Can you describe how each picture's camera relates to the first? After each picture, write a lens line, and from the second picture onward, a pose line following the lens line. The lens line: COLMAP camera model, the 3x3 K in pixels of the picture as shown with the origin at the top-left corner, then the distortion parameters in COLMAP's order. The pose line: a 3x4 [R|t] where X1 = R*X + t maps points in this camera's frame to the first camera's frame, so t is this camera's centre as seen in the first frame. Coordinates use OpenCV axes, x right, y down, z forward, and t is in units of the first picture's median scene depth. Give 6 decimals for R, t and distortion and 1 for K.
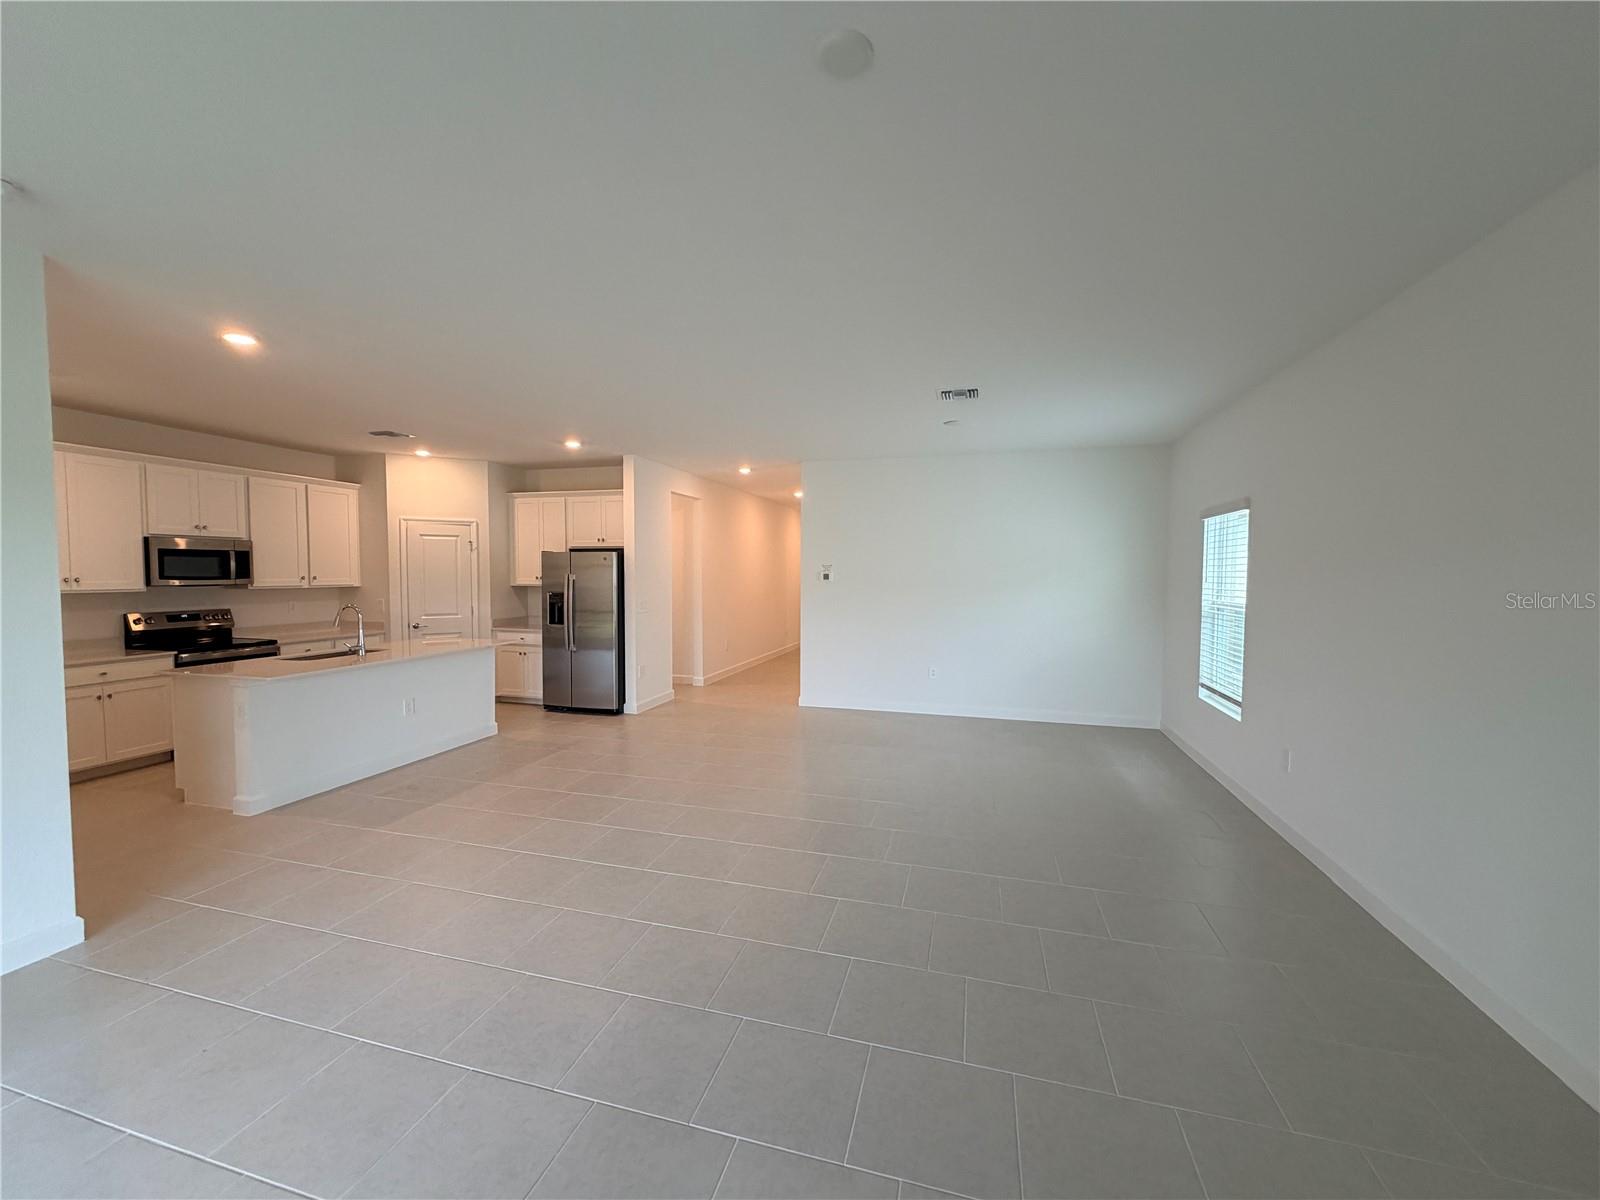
lens RADIAL K [[637.9, 0, 794.2], [0, 637.9, 600.9], [0, 0, 1]] dist [0.003096, -0.001573]
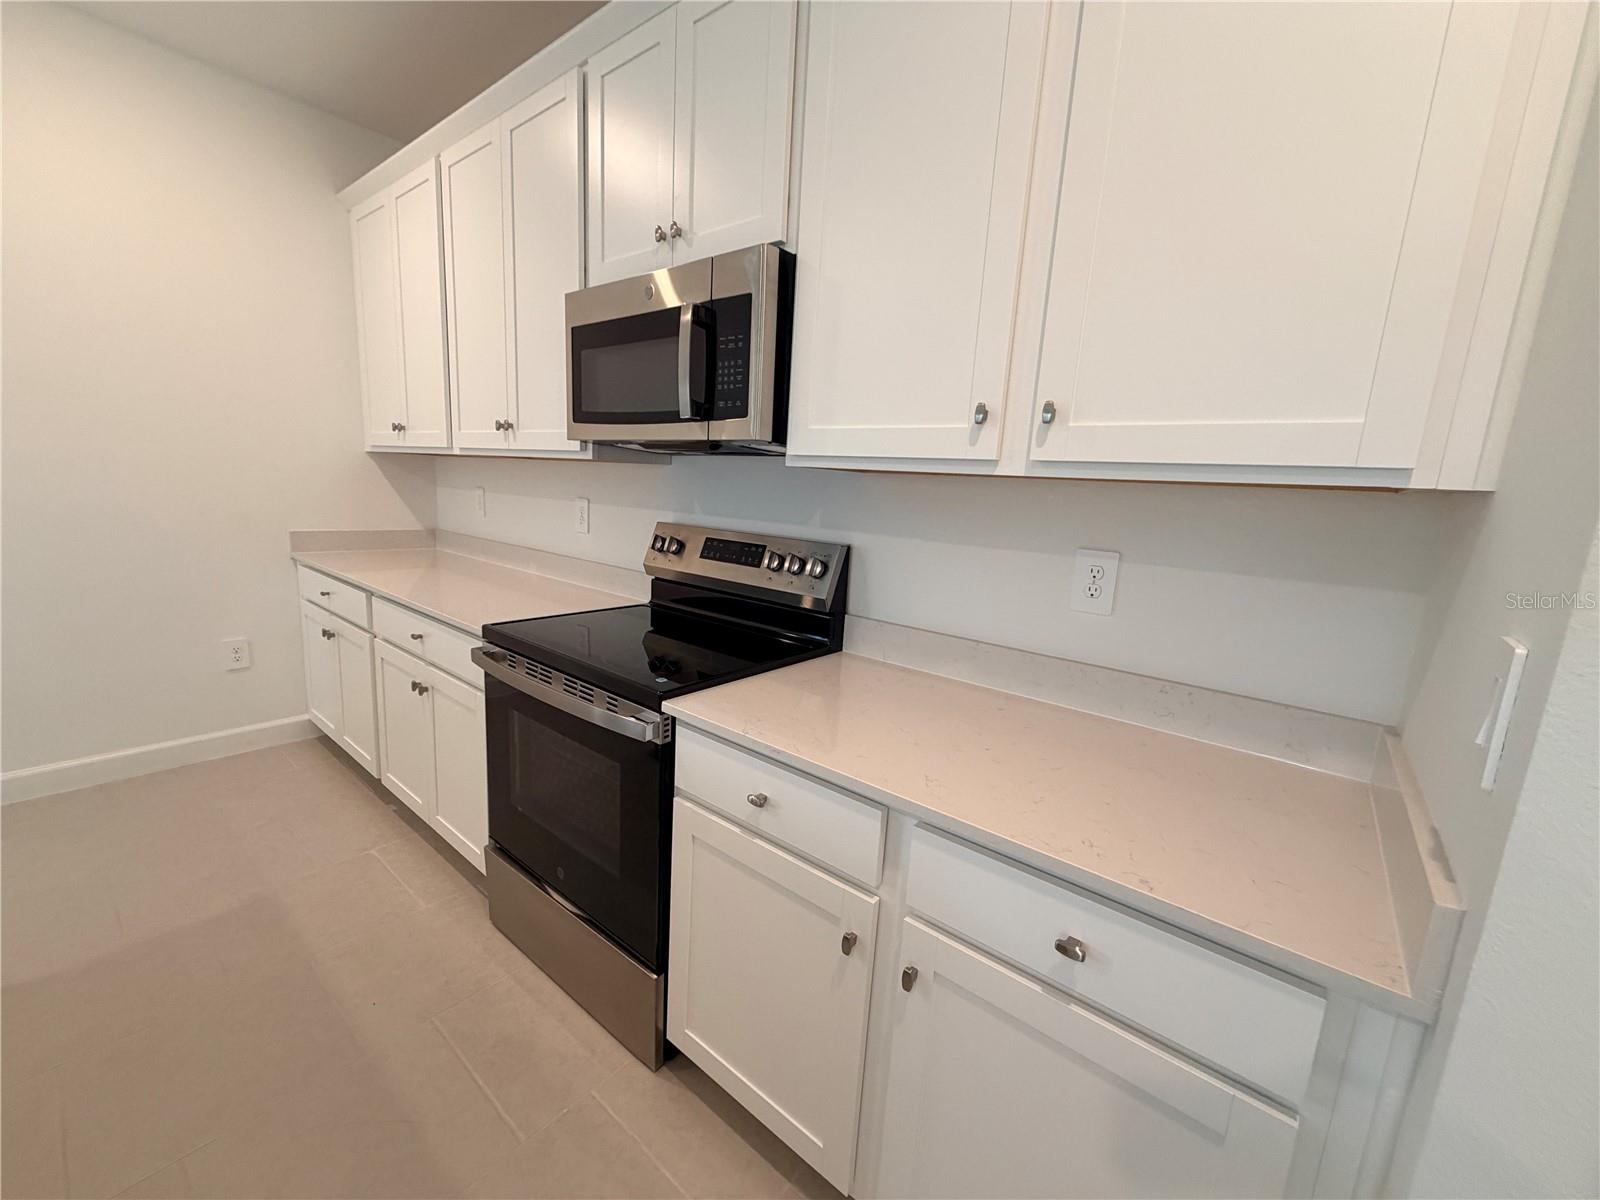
lens RADIAL K [[637.9, 0, 789.9], [0, 637.9, 599.2], [0, 0, 1]] dist [0.003096, -0.001573]
pose [[-0.398636, 0.137207, -0.906787, -0.586376], [-0.099908, 0.976364, 0.191656, -0.014827], [0.911651, 0.166997, -0.375506, 1.031286]]
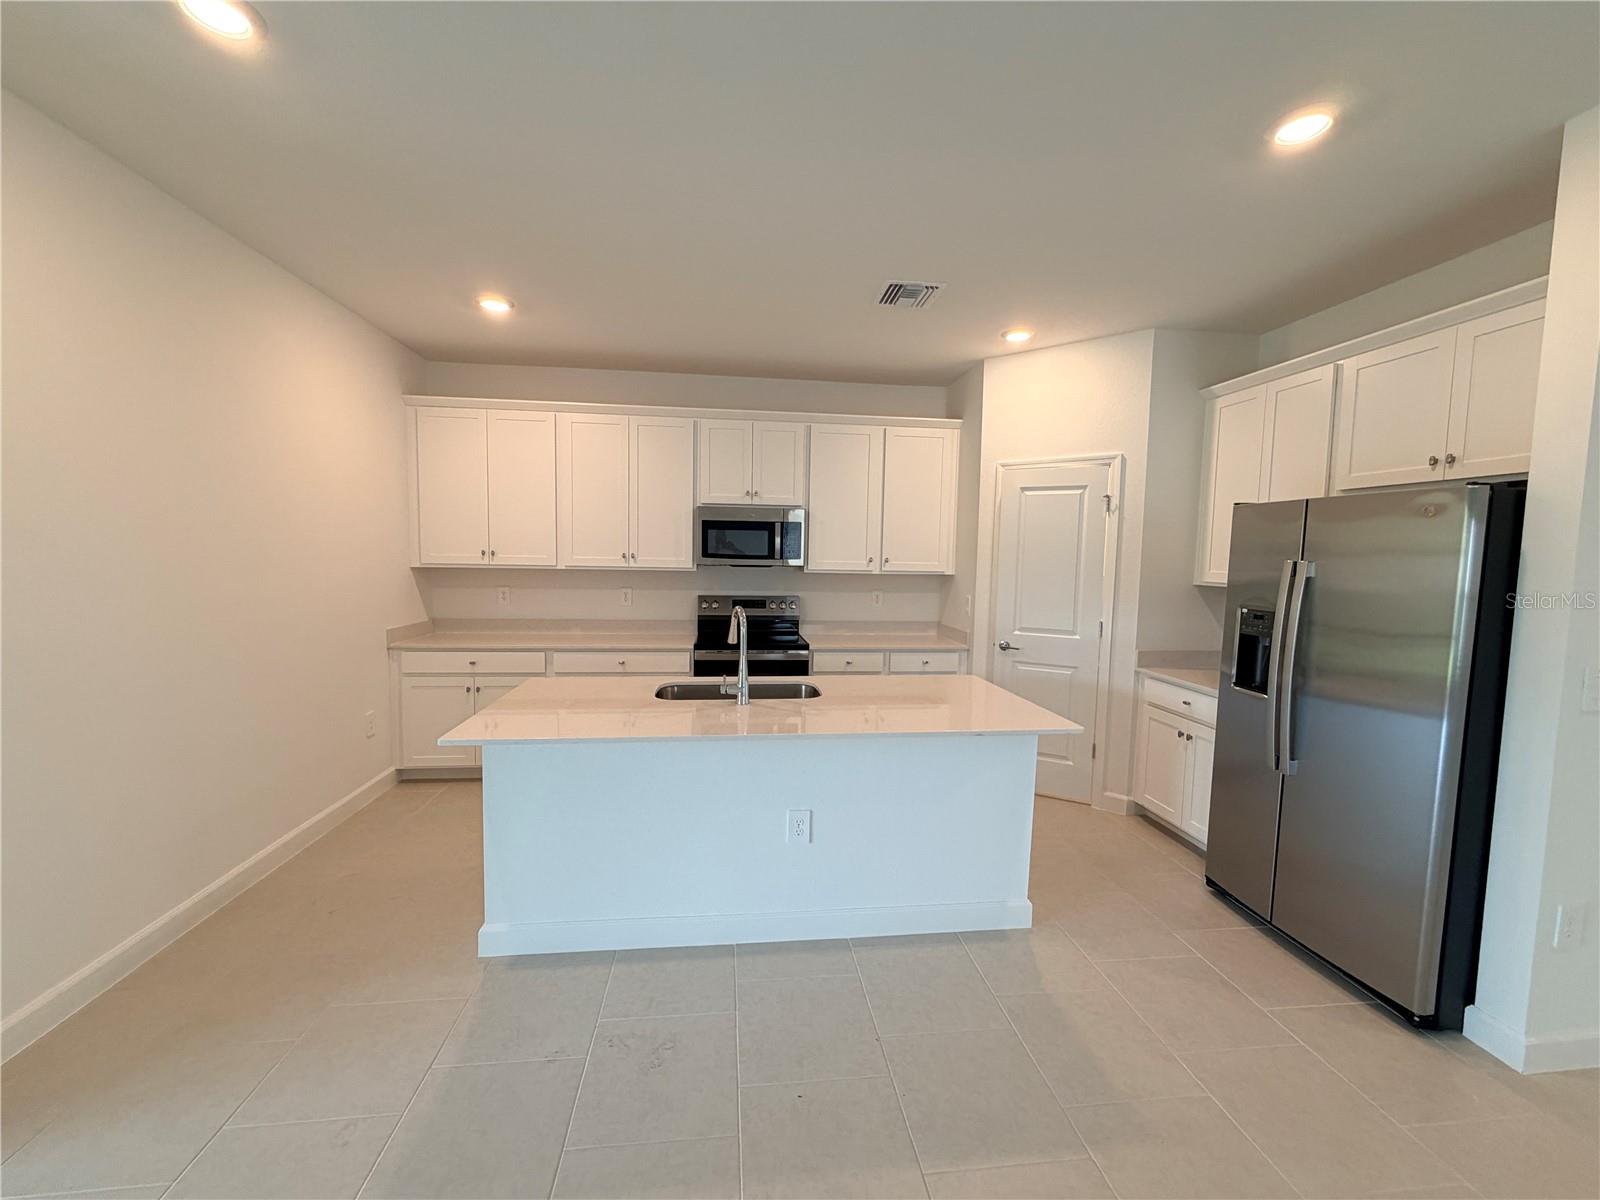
lens RADIAL K [[637.9, 0, 796.2], [0, 637.9, 597.4], [0, 0, 1]] dist [0.003096, -0.001573]
pose [[0.382819, 0.069411, -0.921212, -0.138807], [-0.059335, 0.996962, 0.050461, -0.025166], [0.921916, 0.035343, 0.385774, 0.651266]]
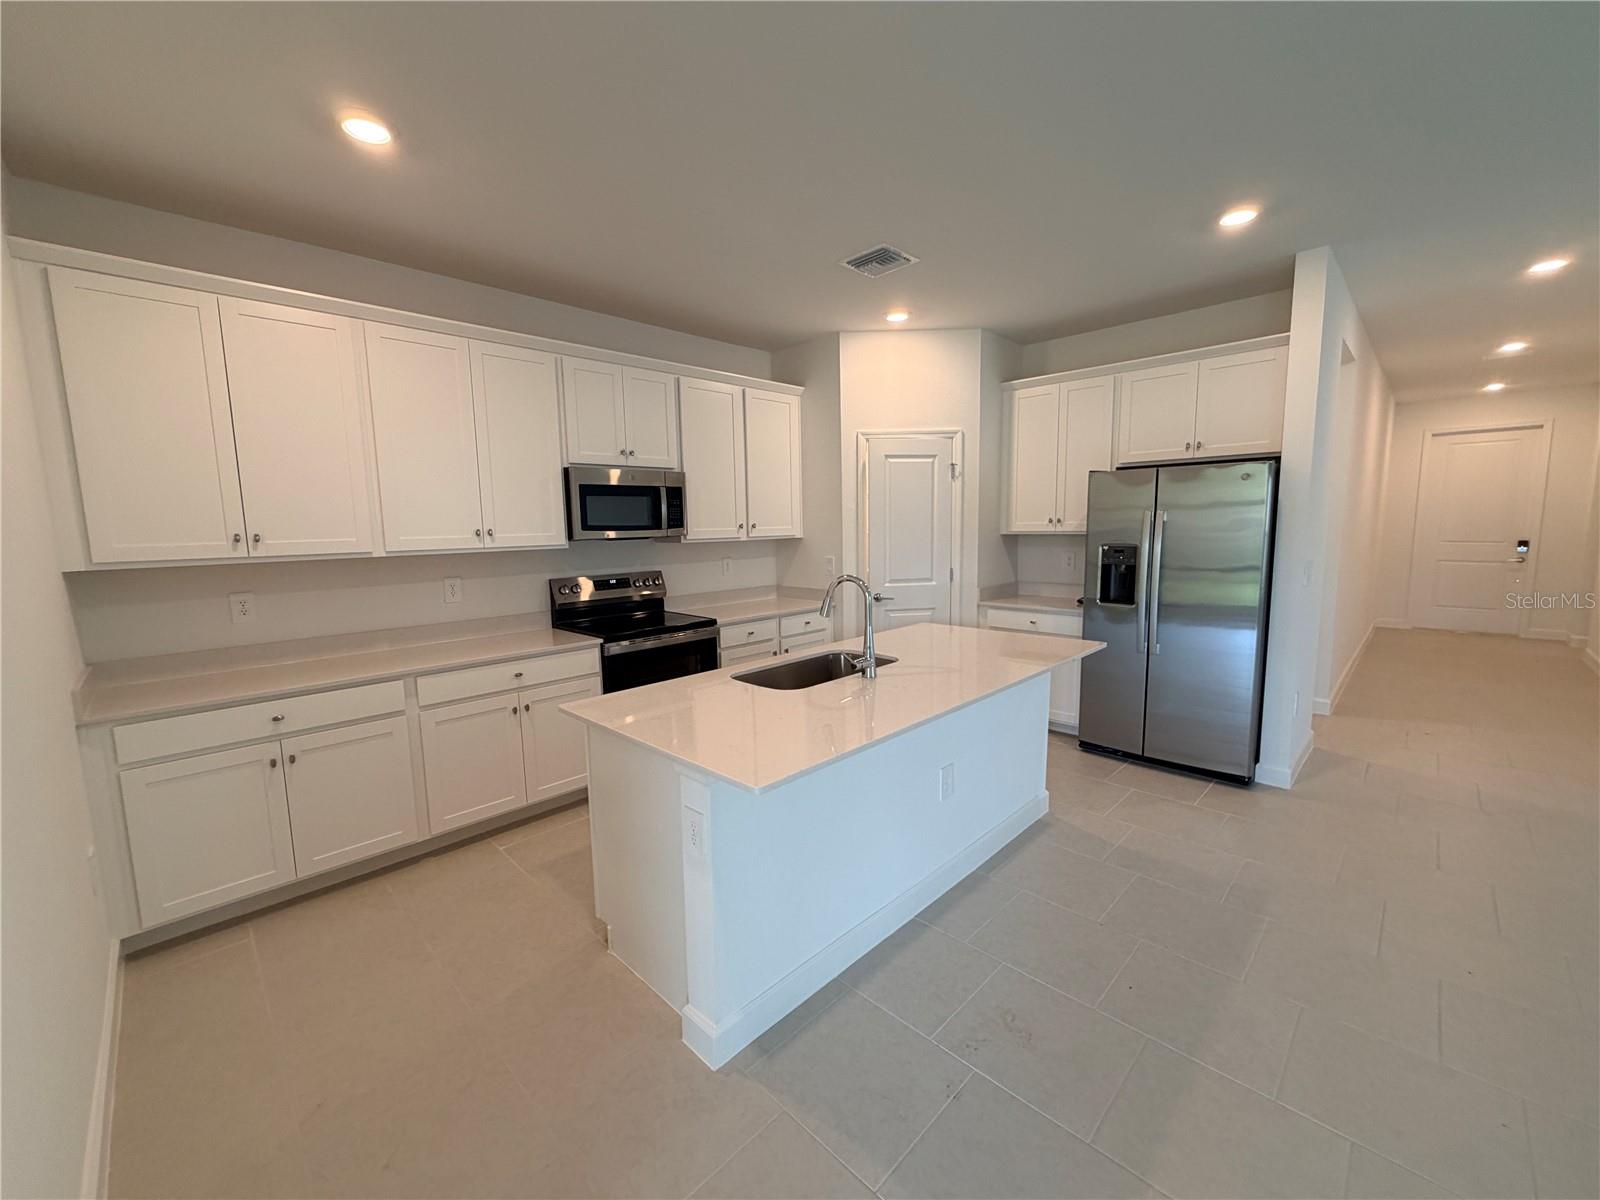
lens RADIAL K [[637.9, 0, 795.5], [0, 637.9, 600.0], [0, 0, 1]] dist [0.003096, -0.001573]
pose [[0.874750, 0.040379, -0.482889, -0.381366], [-0.000514, 0.996599, 0.082405, -0.013221], [0.484574, -0.071836, 0.871796, 0.421137]]
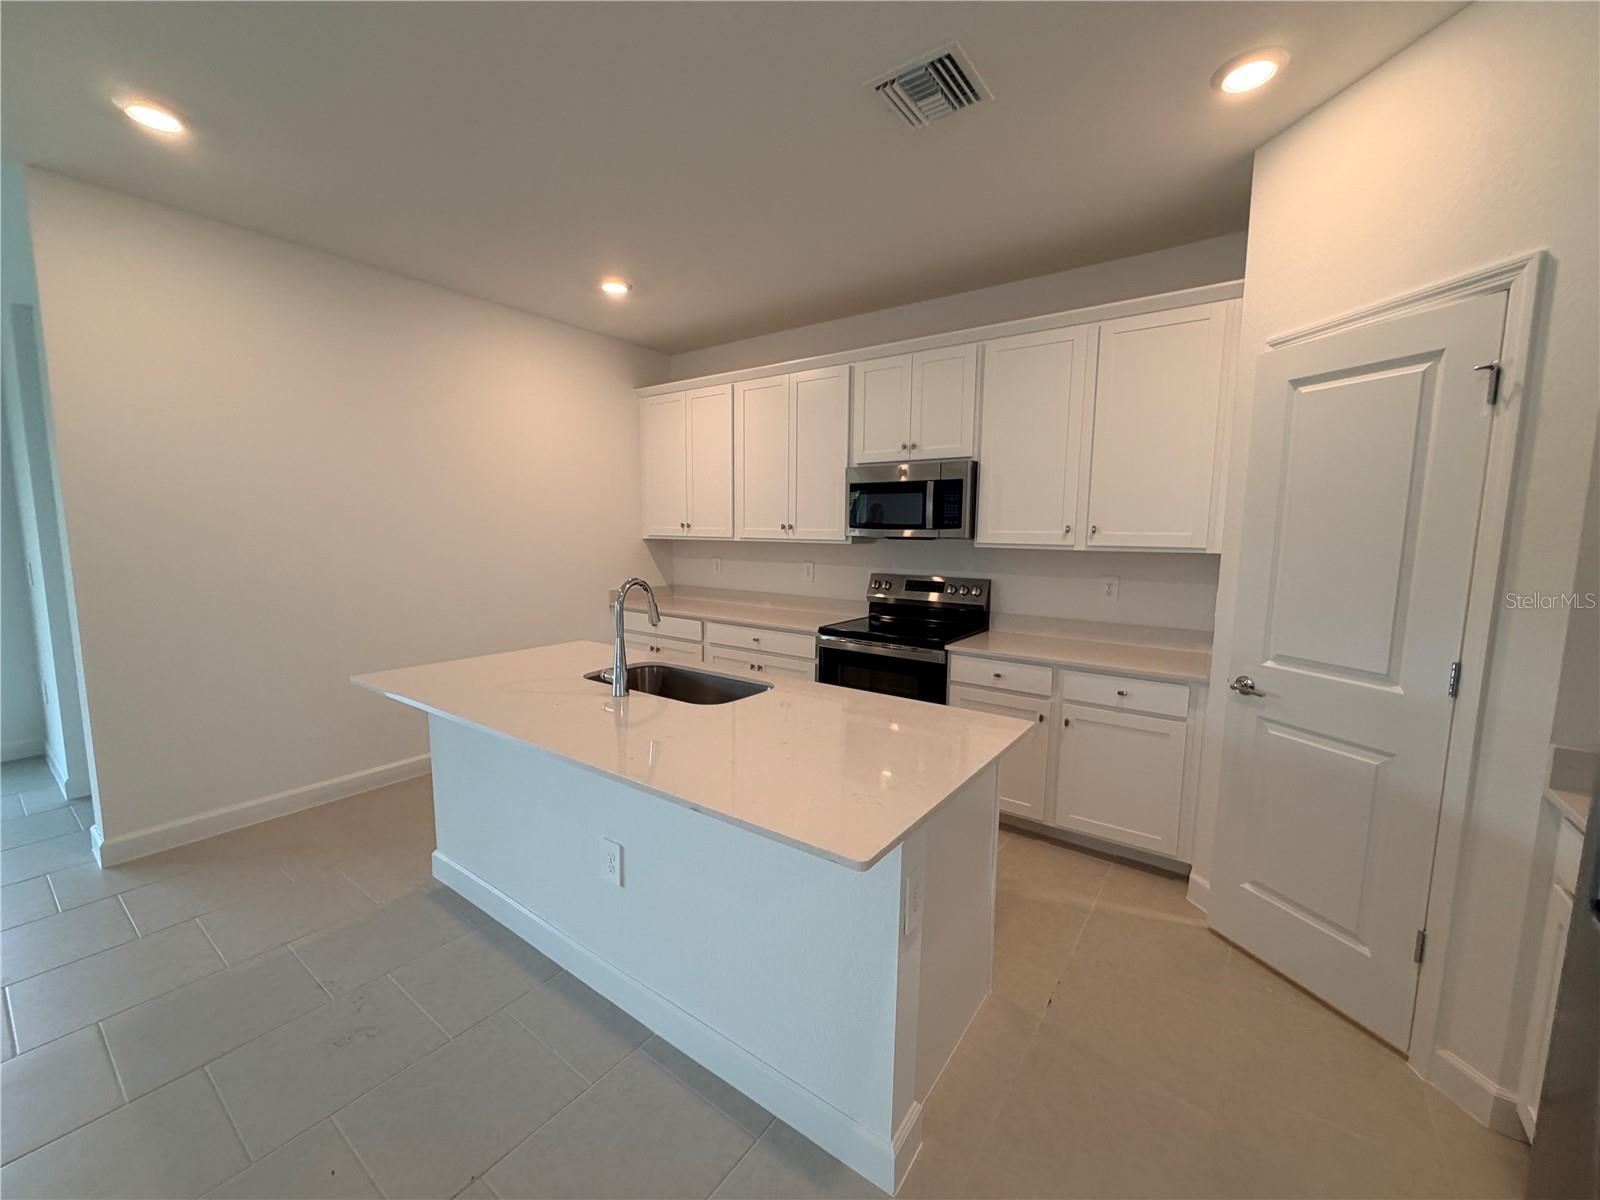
lens RADIAL K [[637.9, 0, 792.8], [0, 637.9, 593.8], [0, 0, 1]] dist [0.003096, -0.001573]
pose [[-0.351562, 0.089476, -0.931879, -0.245148], [-0.054570, 0.991771, 0.115813, -0.032241], [0.934573, 0.091568, -0.343786, 0.981099]]
